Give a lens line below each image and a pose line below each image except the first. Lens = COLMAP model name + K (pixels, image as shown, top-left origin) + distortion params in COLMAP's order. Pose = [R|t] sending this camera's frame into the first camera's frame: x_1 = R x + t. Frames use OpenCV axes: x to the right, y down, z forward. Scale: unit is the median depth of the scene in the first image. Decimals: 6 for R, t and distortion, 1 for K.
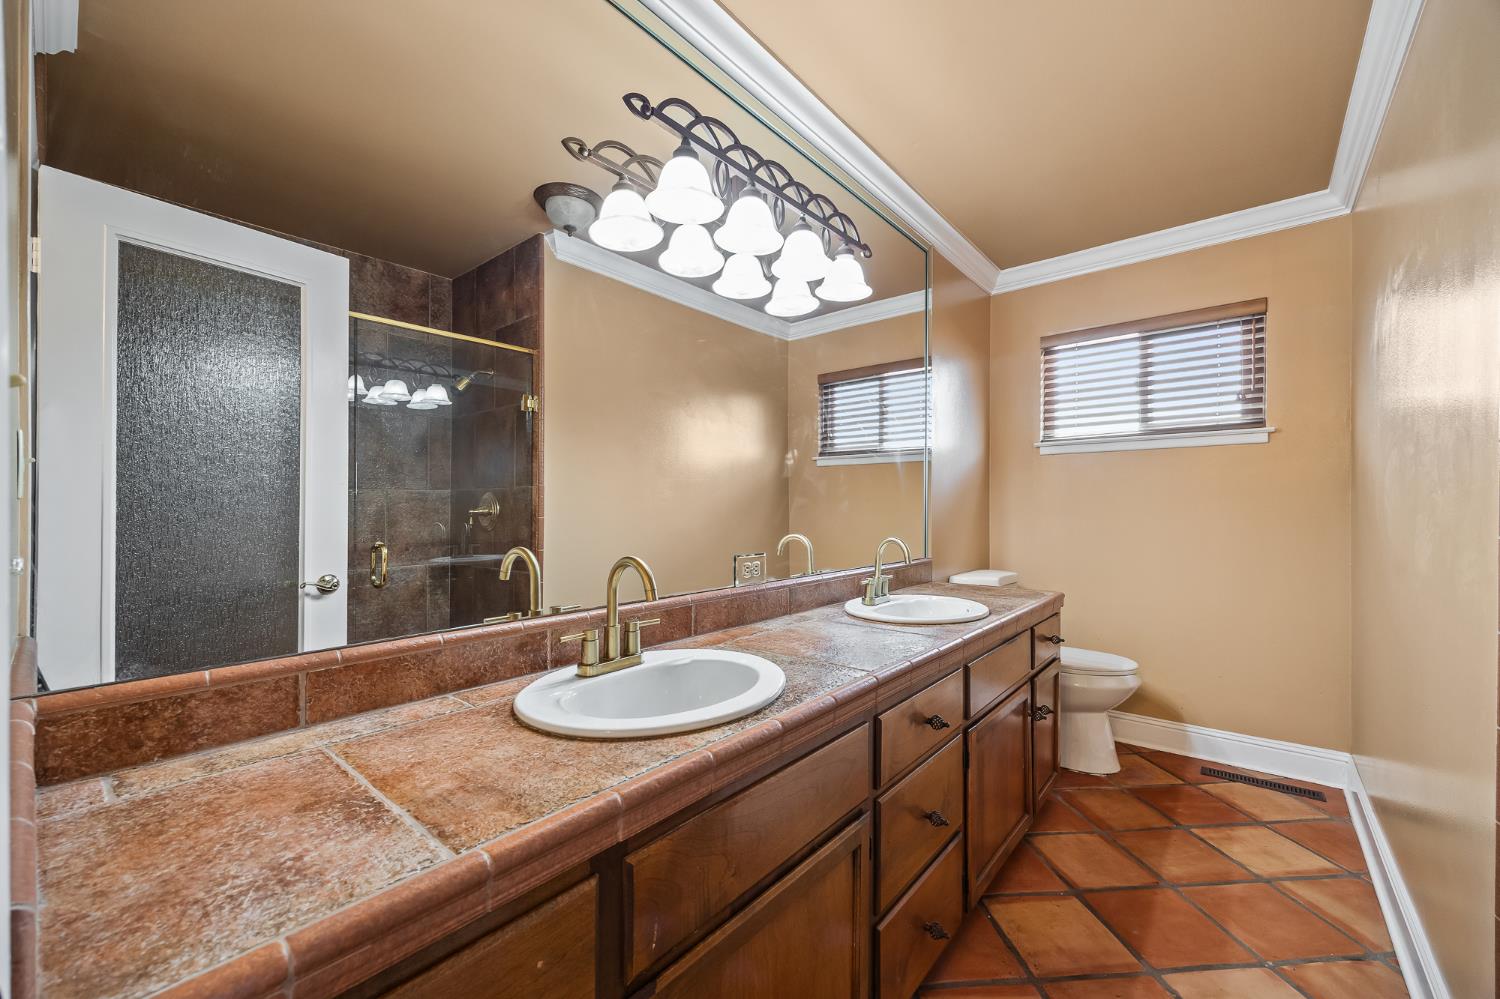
lens RADIAL K [[598.0, 0, 750.1], [0, 598.0, 504.8], [0, 0, 1]] dist [0.008929, -0.000168]
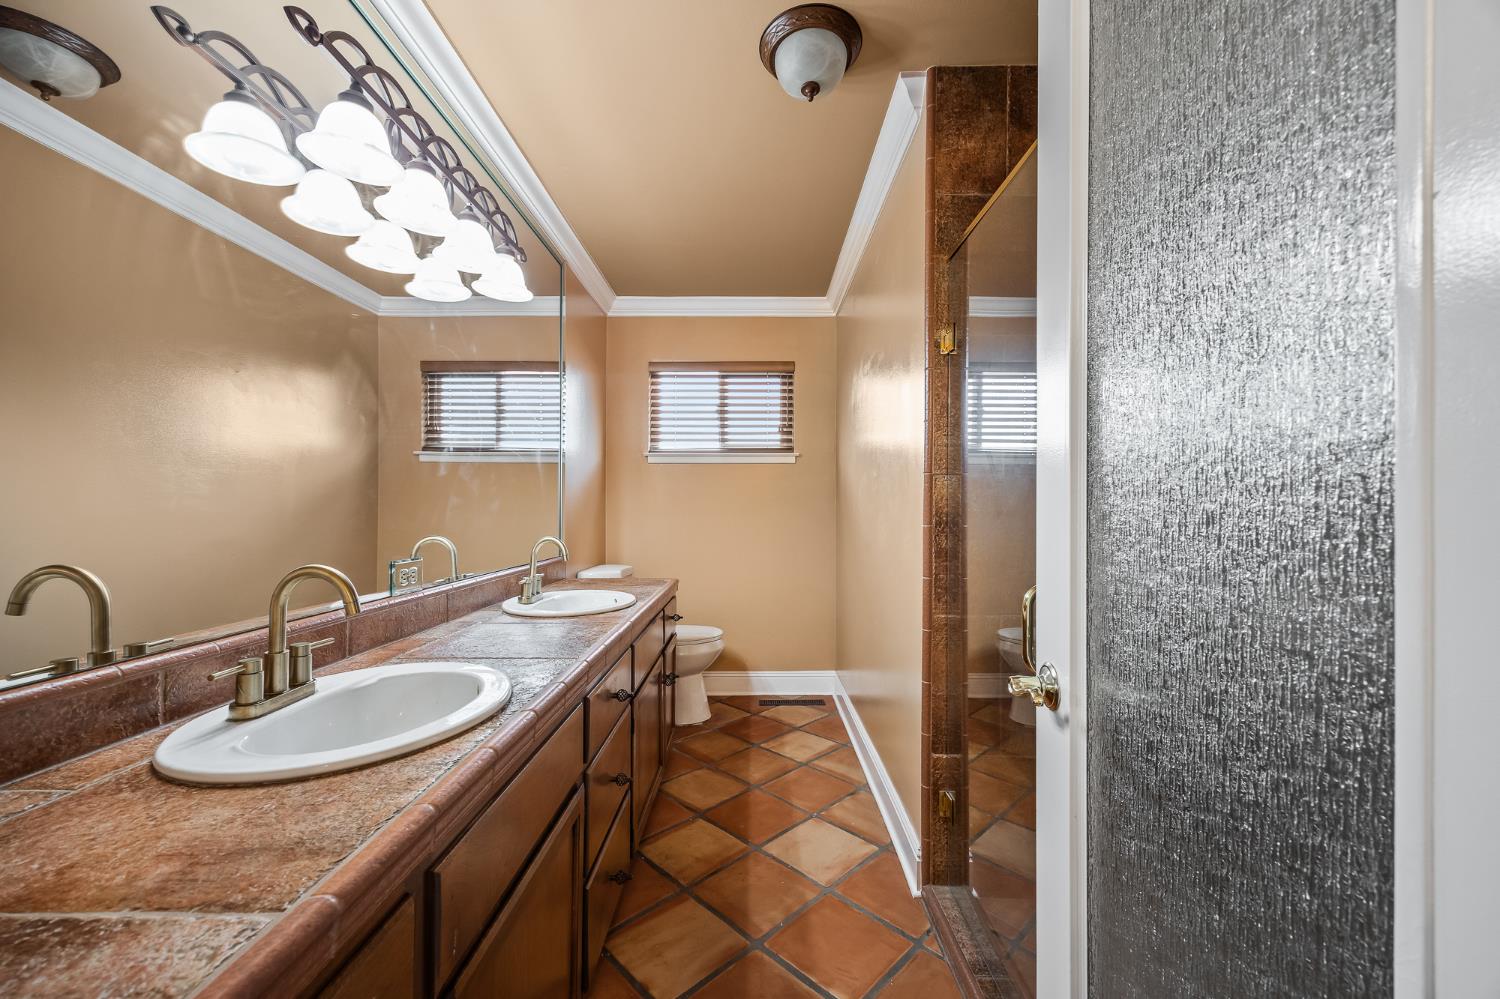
lens RADIAL K [[598.0, 0, 751.8], [0, 598.0, 503.3], [0, 0, 1]] dist [0.008929, -0.000168]
pose [[0.767663, 0.008373, 0.640799, -0.171996], [-0.006083, 0.999965, -0.005779, -0.000017], [-0.640825, 0.000538, 0.767687, -0.029213]]
